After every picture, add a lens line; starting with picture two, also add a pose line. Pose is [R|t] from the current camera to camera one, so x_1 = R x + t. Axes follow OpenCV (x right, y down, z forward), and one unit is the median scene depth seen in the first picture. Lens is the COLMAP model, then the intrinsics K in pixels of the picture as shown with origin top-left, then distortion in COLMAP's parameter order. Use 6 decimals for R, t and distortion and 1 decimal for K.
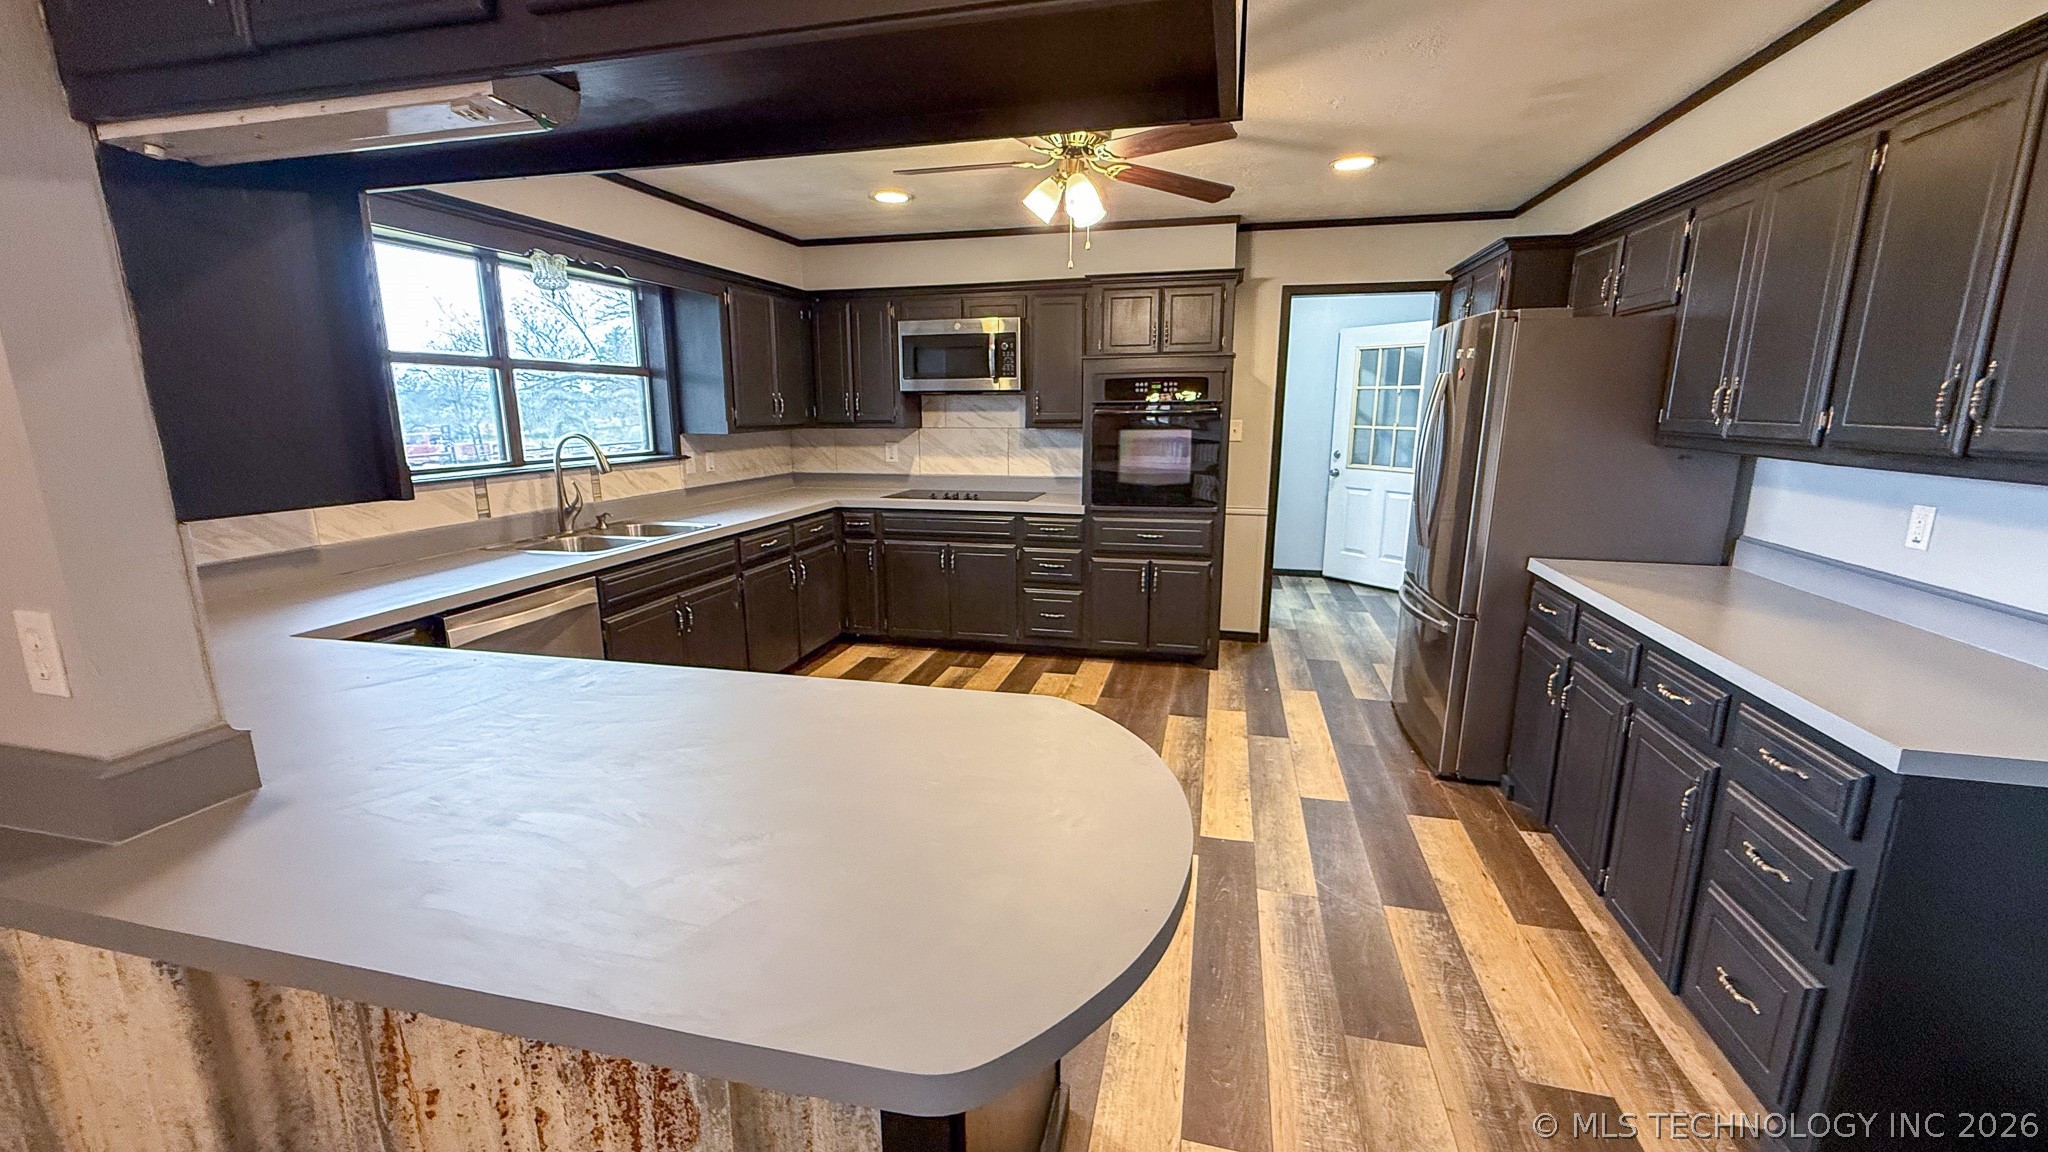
lens RADIAL K [[819.6, 0, 1013.1], [0, 819.6, 573.0], [0, 0, 1]] dist [-0.002286, 0.000016]
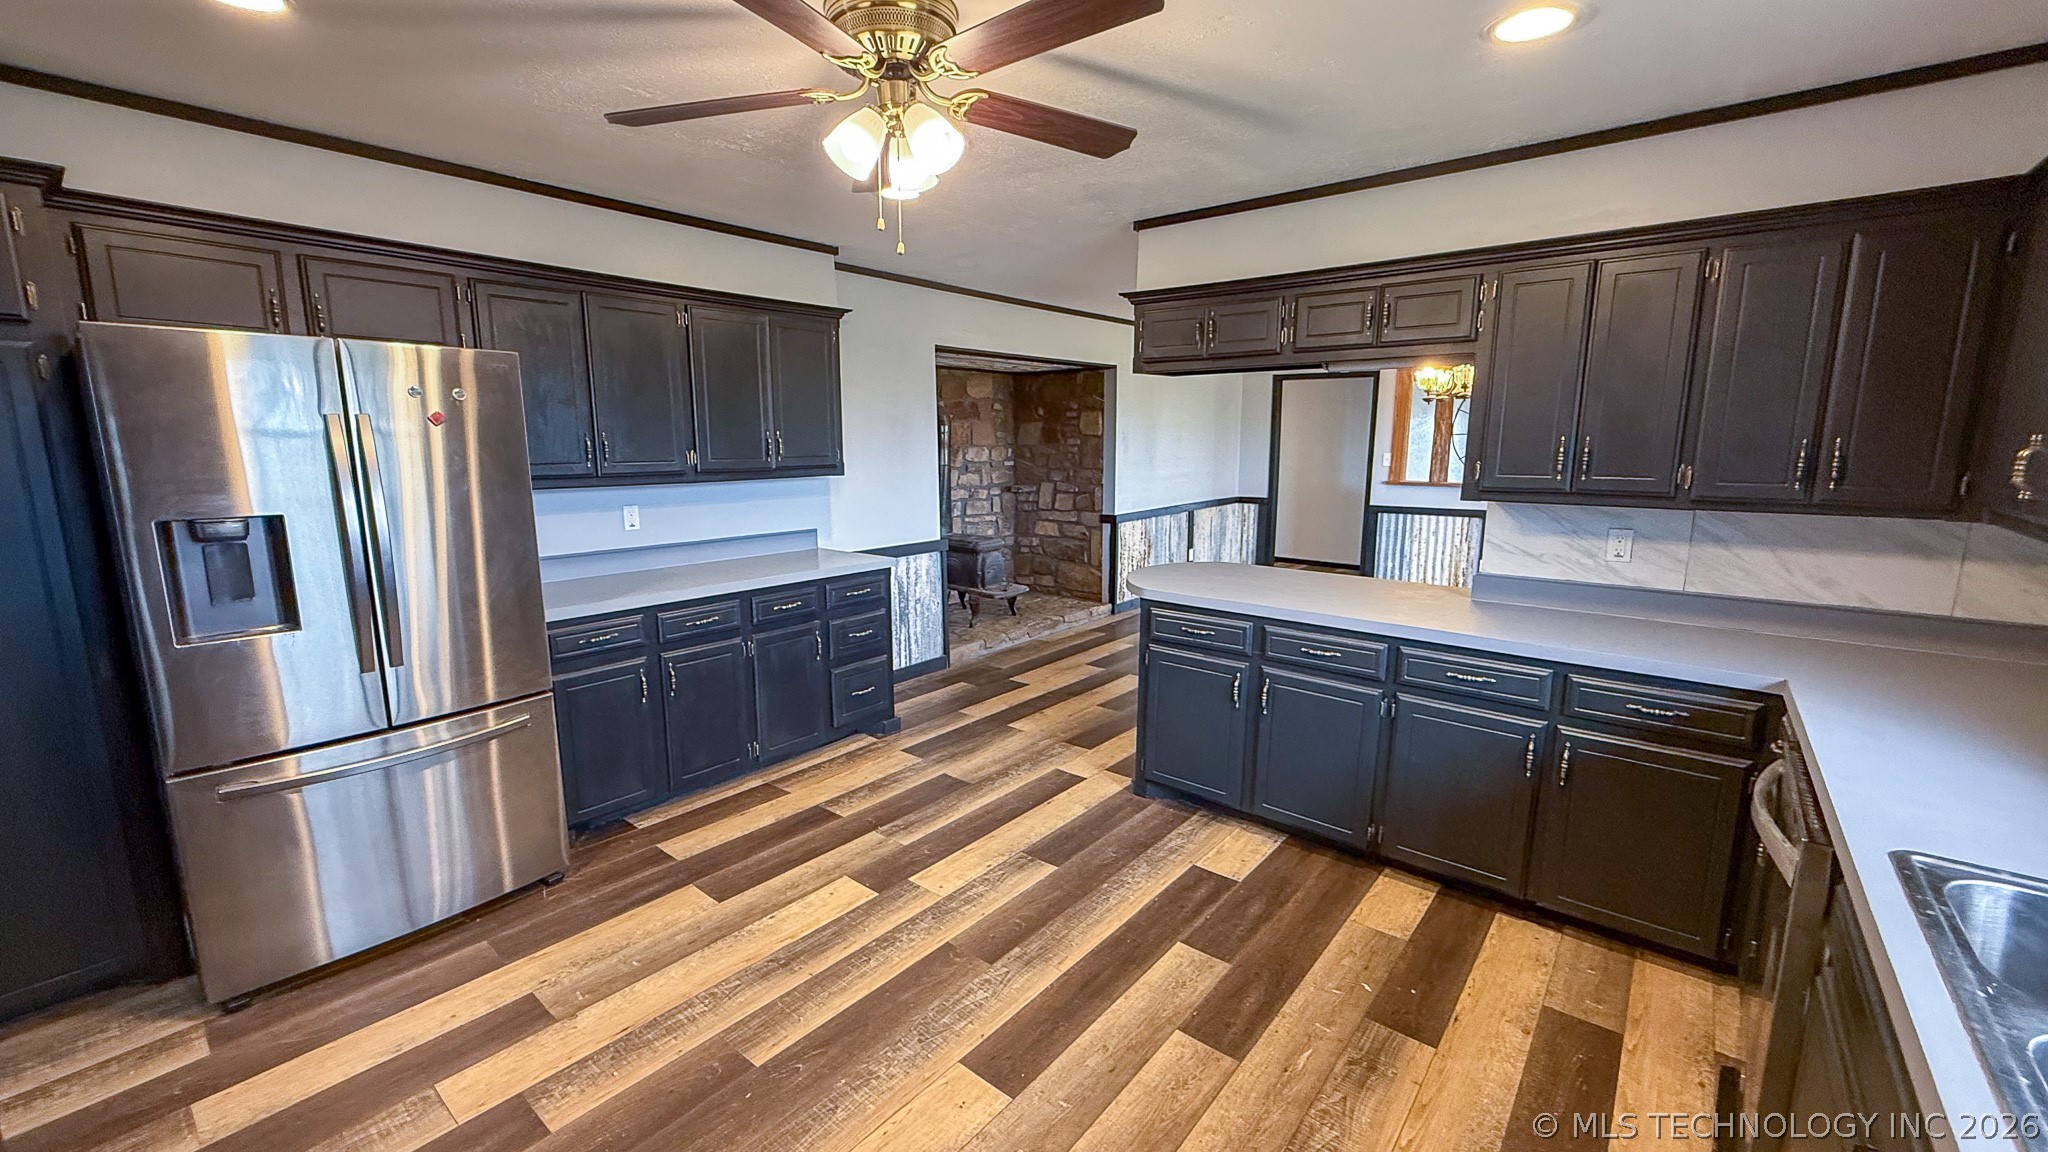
lens RADIAL K [[819.6, 0, 1015.8], [0, 819.6, 575.5], [0, 0, 1]] dist [-0.002286, 0.000016]
pose [[-0.899879, -0.076144, 0.429441, -0.369381], [0.088671, 0.932136, 0.351084, -0.434633], [-0.427031, 0.354012, -0.832058, 1.921240]]
